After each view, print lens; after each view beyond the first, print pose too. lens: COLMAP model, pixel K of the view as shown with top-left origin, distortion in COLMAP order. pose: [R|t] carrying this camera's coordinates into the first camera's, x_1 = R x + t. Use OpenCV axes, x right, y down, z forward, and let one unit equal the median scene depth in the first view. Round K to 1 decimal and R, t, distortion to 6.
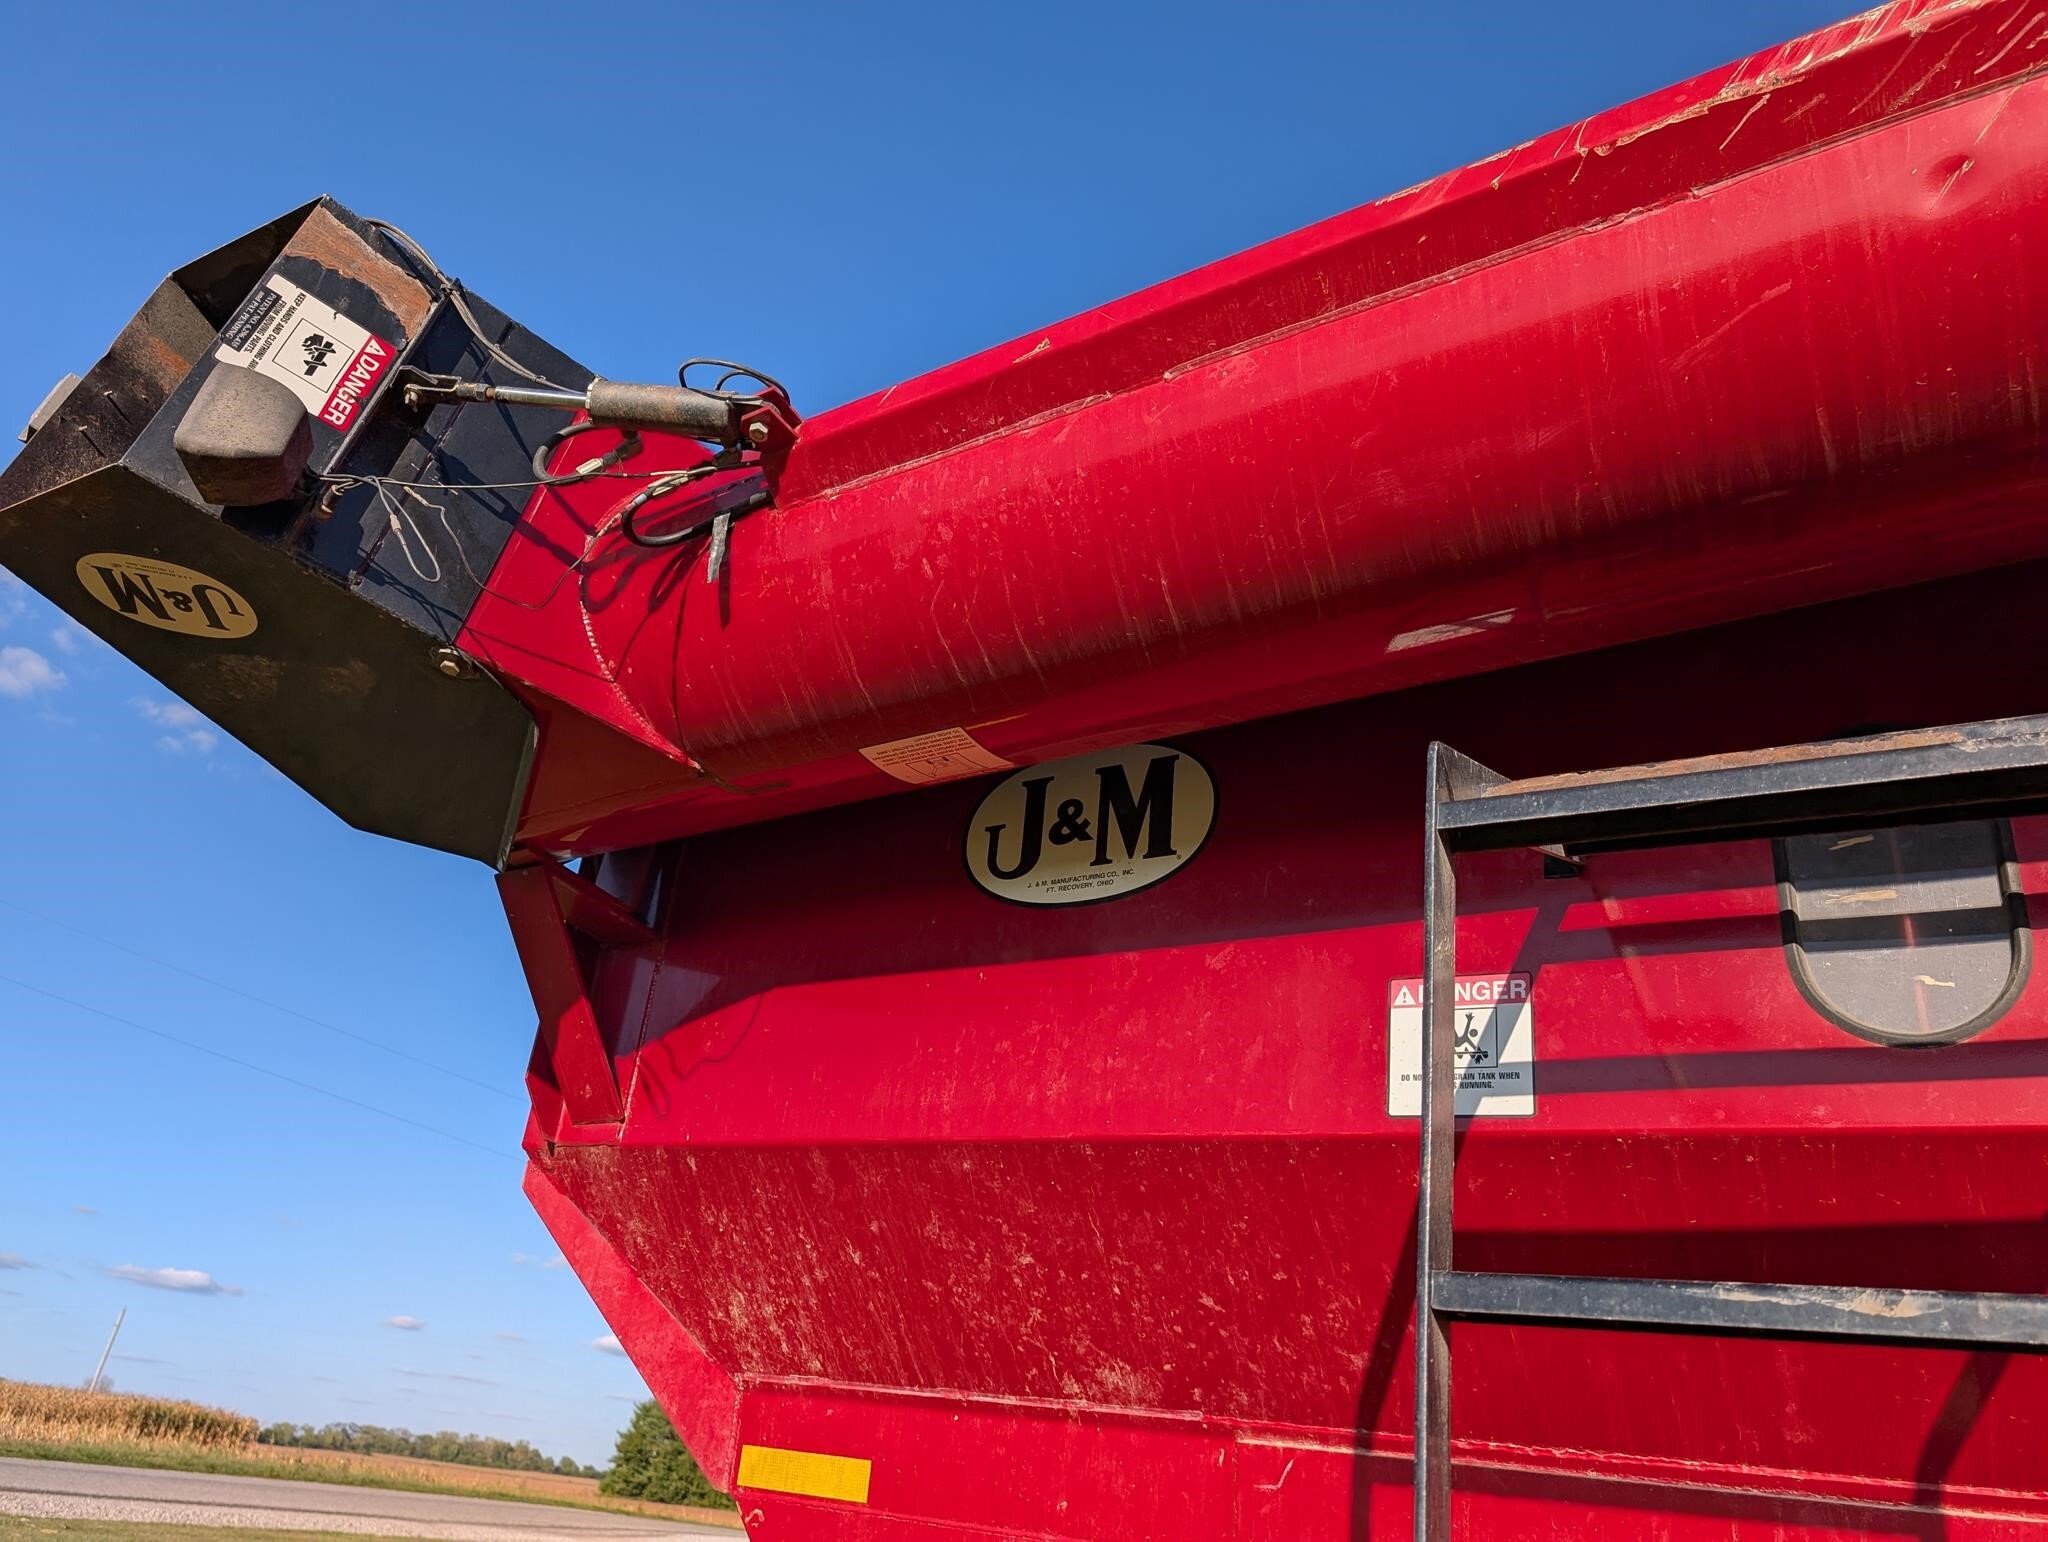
lens RADIAL K [[1488.0, 0, 1010.2], [0, 1488.0, 779.6], [0, 0, 1]] dist [0.013955, -0.008264]
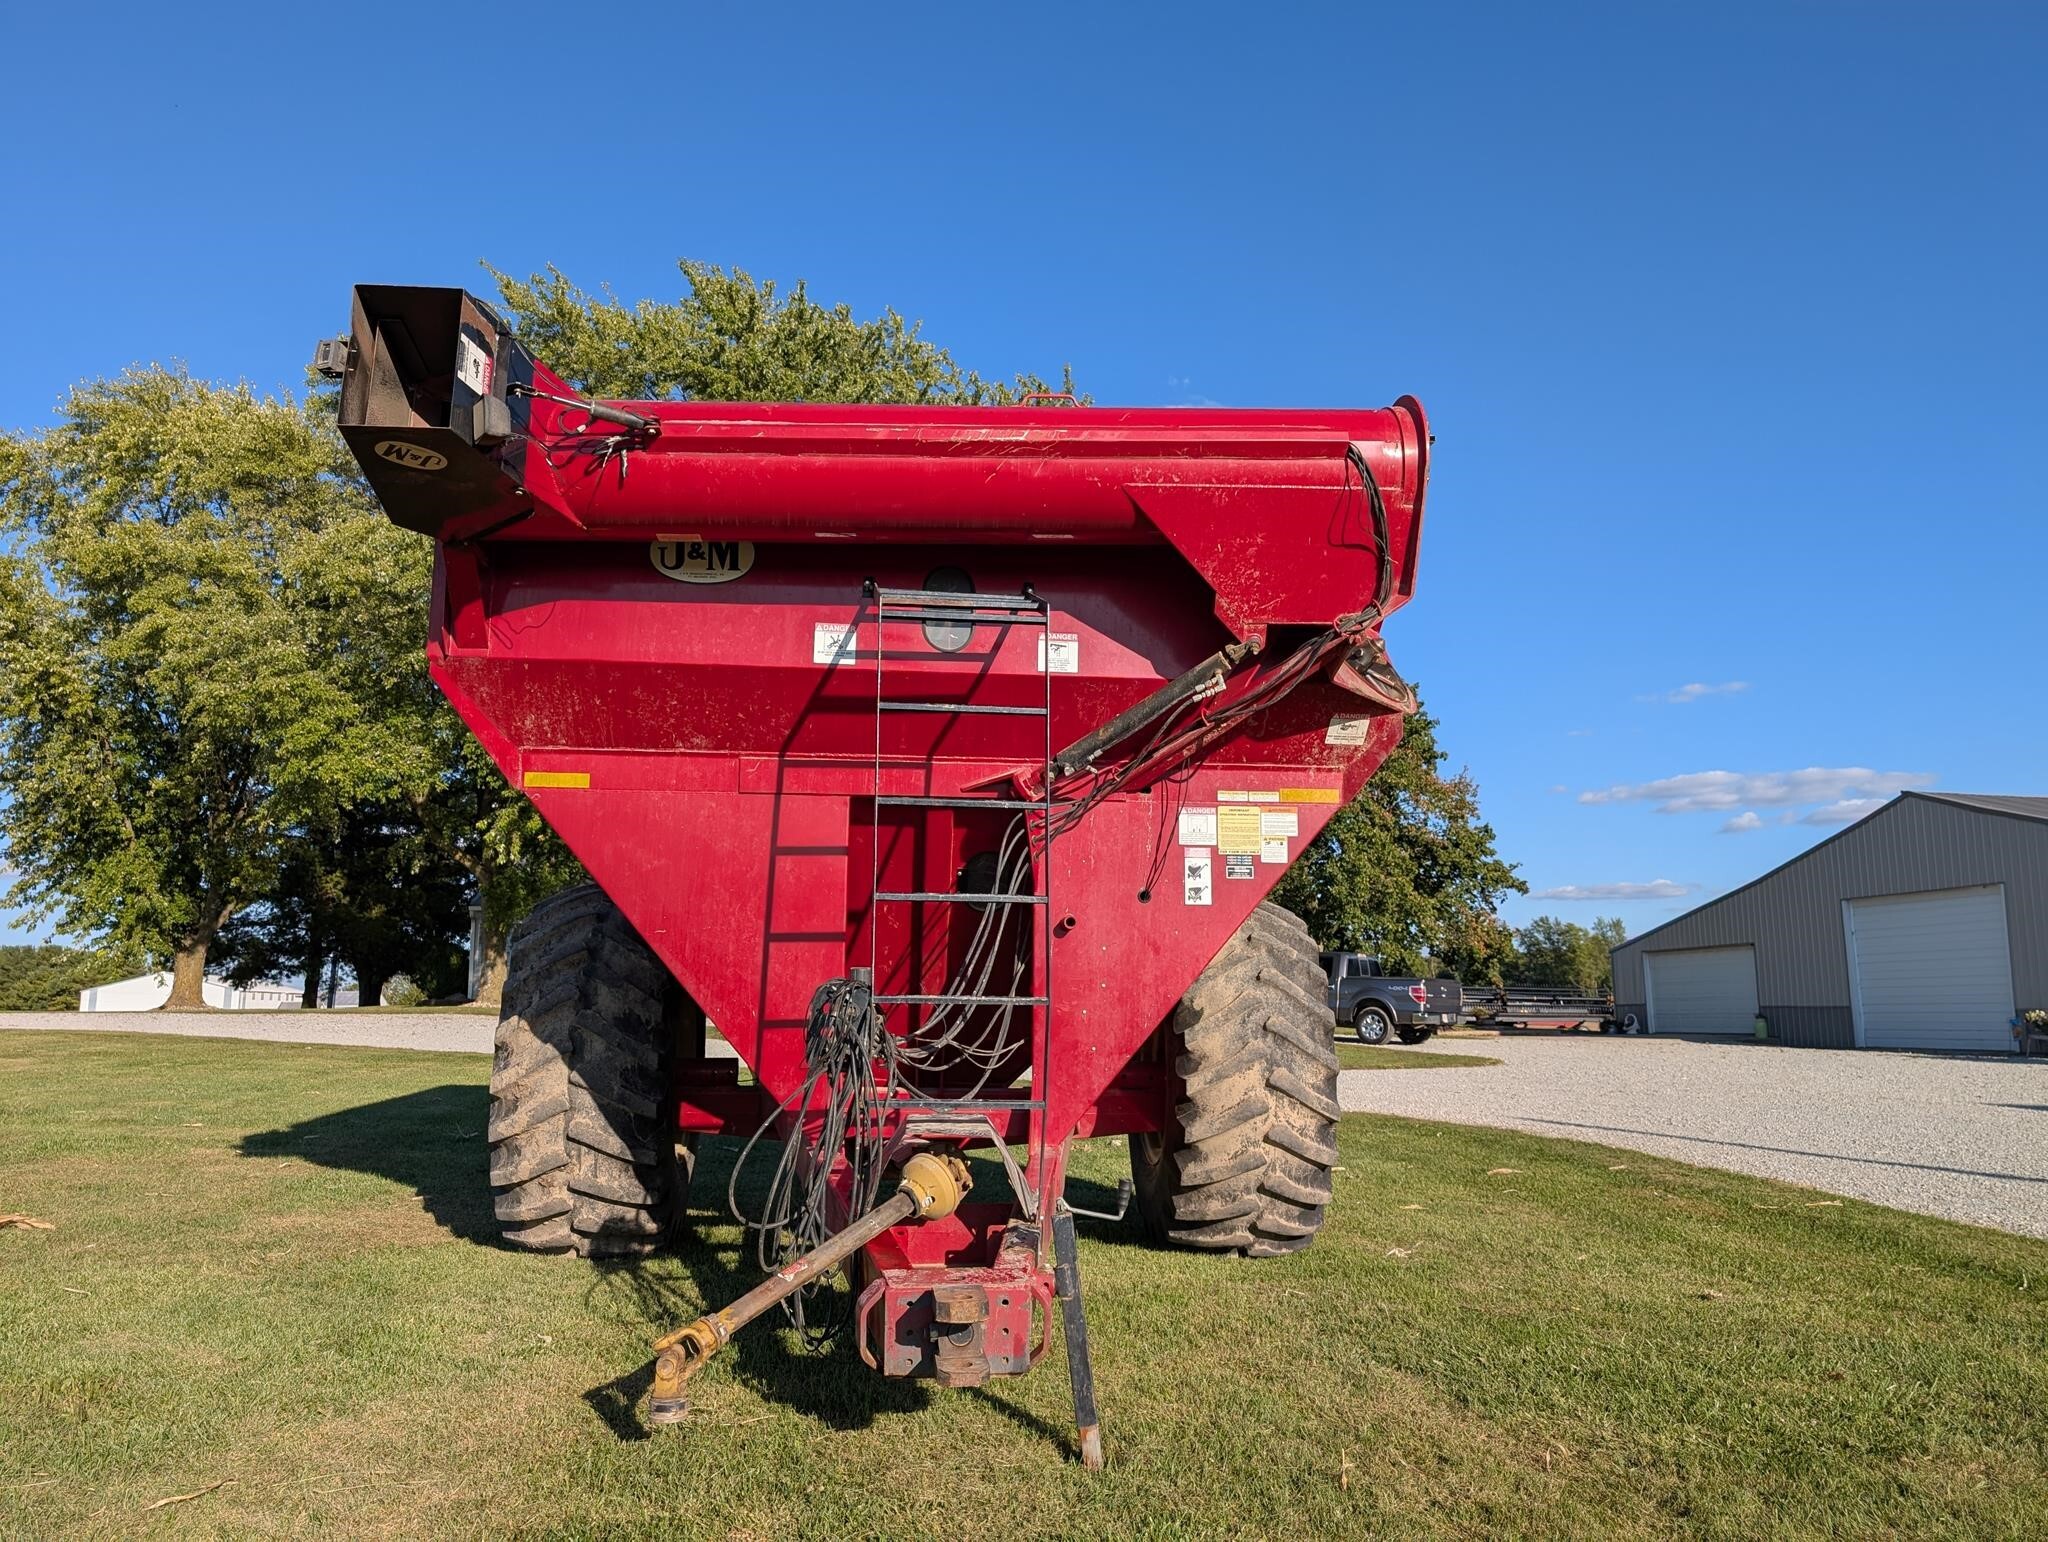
lens RADIAL K [[1457.3, 0, 1041.8], [0, 1457.3, 765.7], [0, 0, 1]] dist [0.030909, -0.077499]
pose [[0.787906, -0.019573, 0.615484, -1.219609], [-0.187566, 0.944374, 0.270142, -0.483387], [-0.586535, -0.328290, 0.740407, -1.628190]]
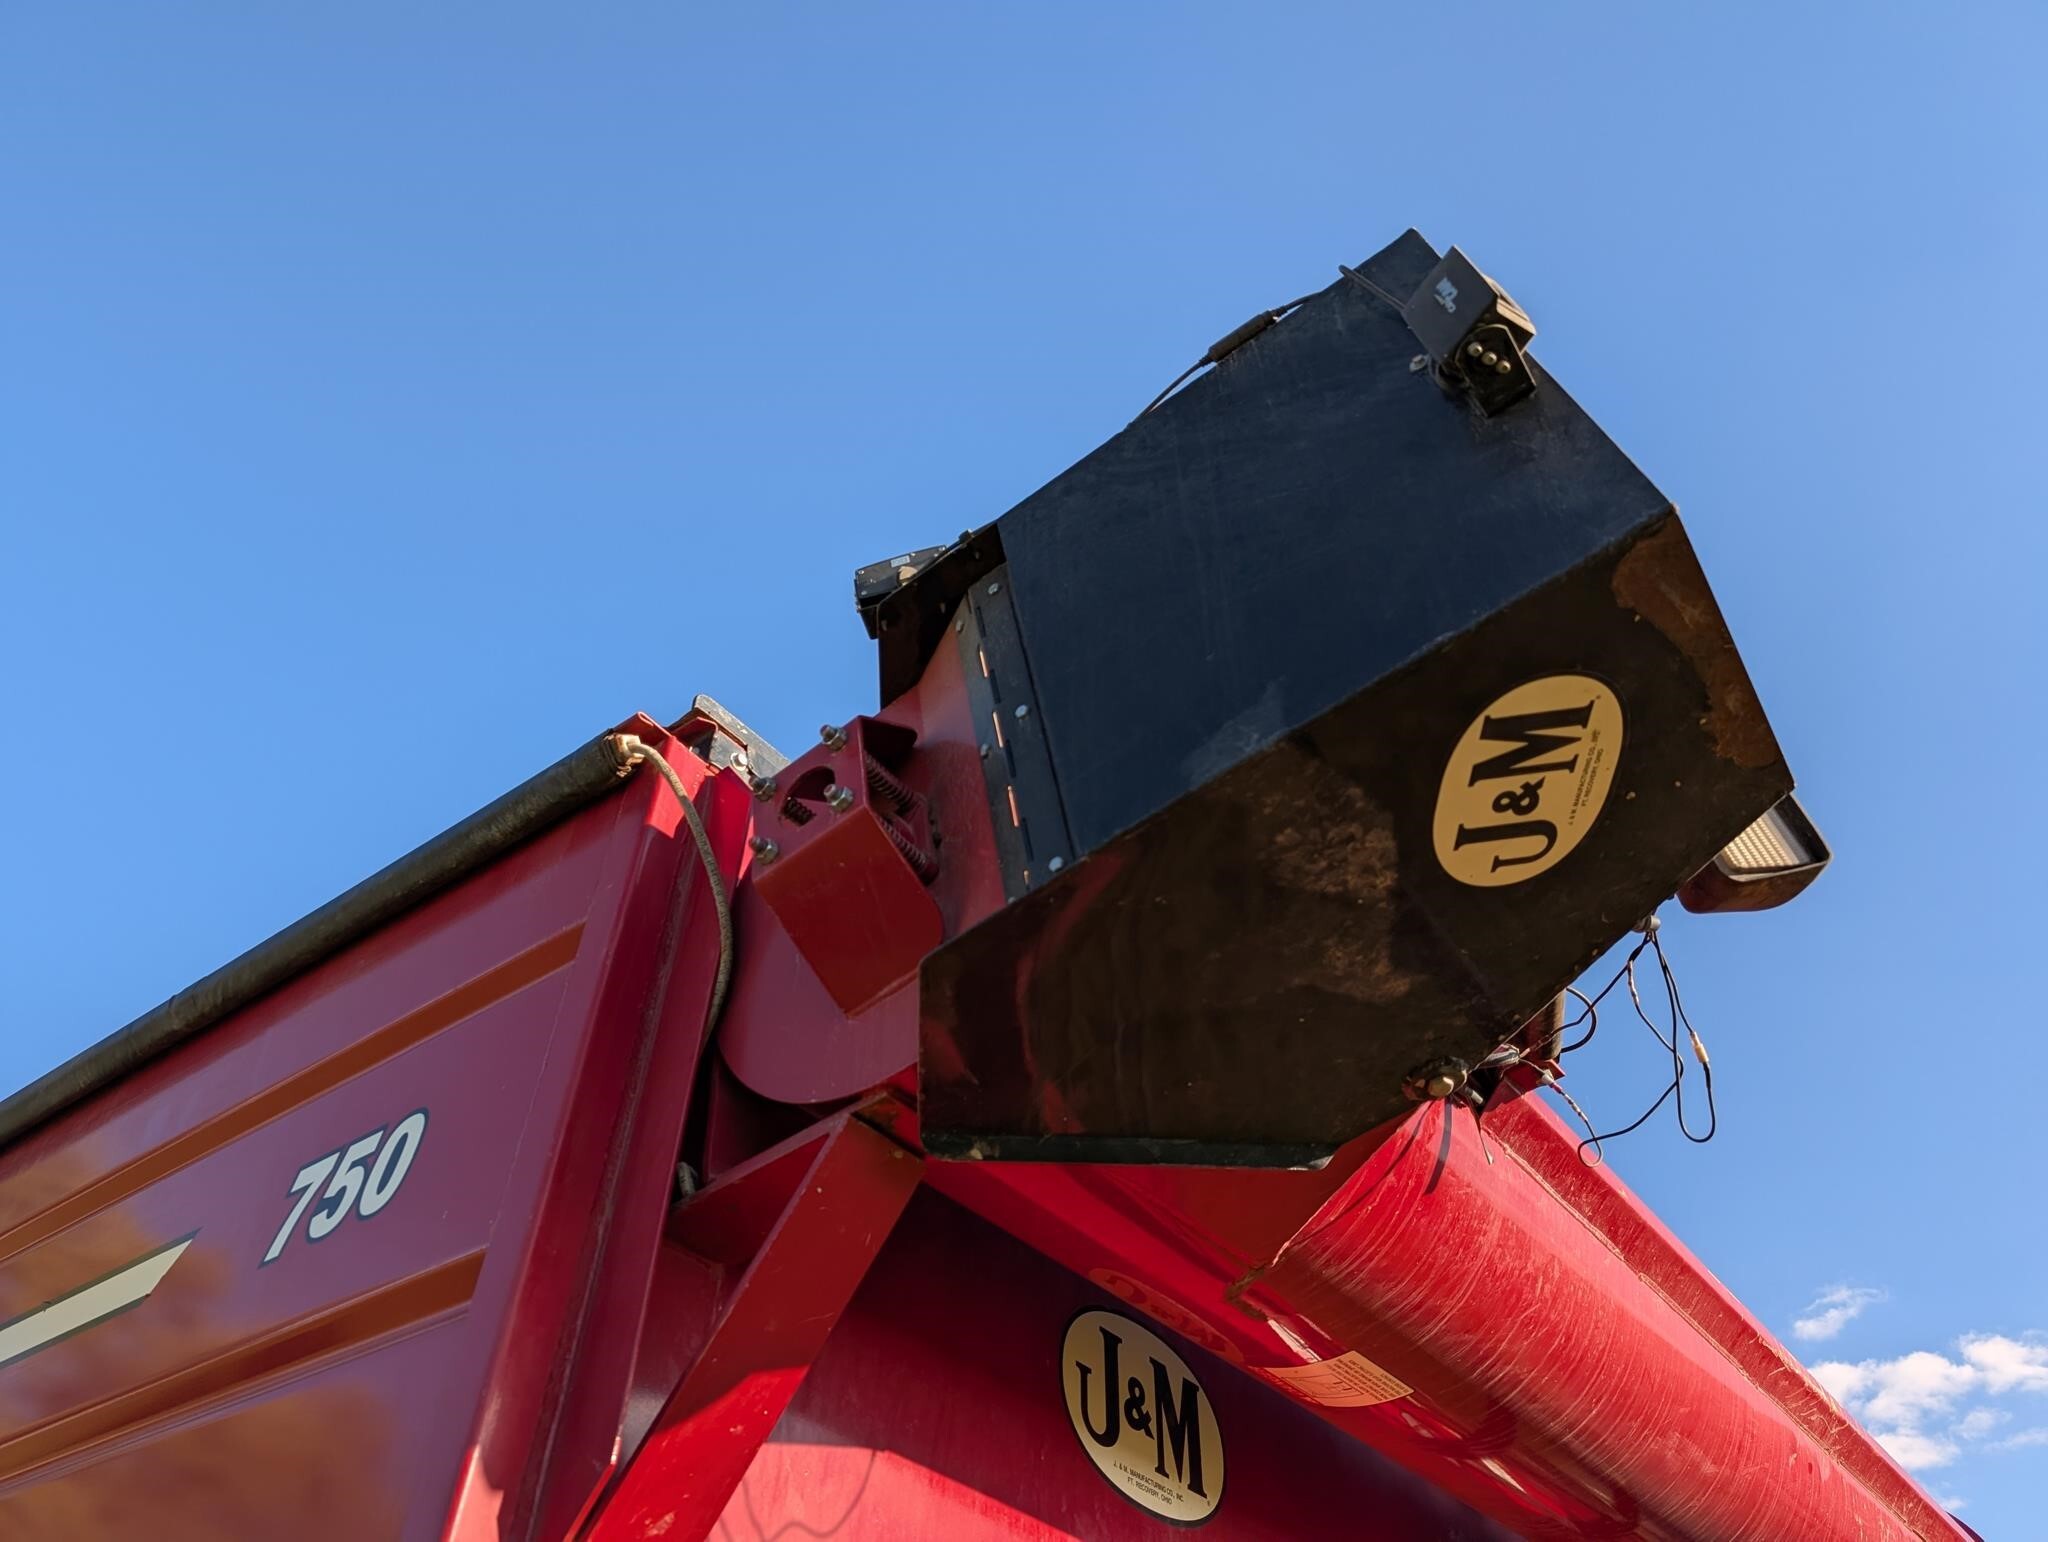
lens RADIAL K [[1470.3, 0, 1021.8], [0, 1470.3, 789.7], [0, 0, 1]] dist [0.023151, -0.013604]
pose [[0.091919, 0.610389, 0.786750, -1.026791], [-0.435461, 0.735181, -0.519503, 0.282562], [-0.895502, -0.294847, 0.333378, 0.939681]]
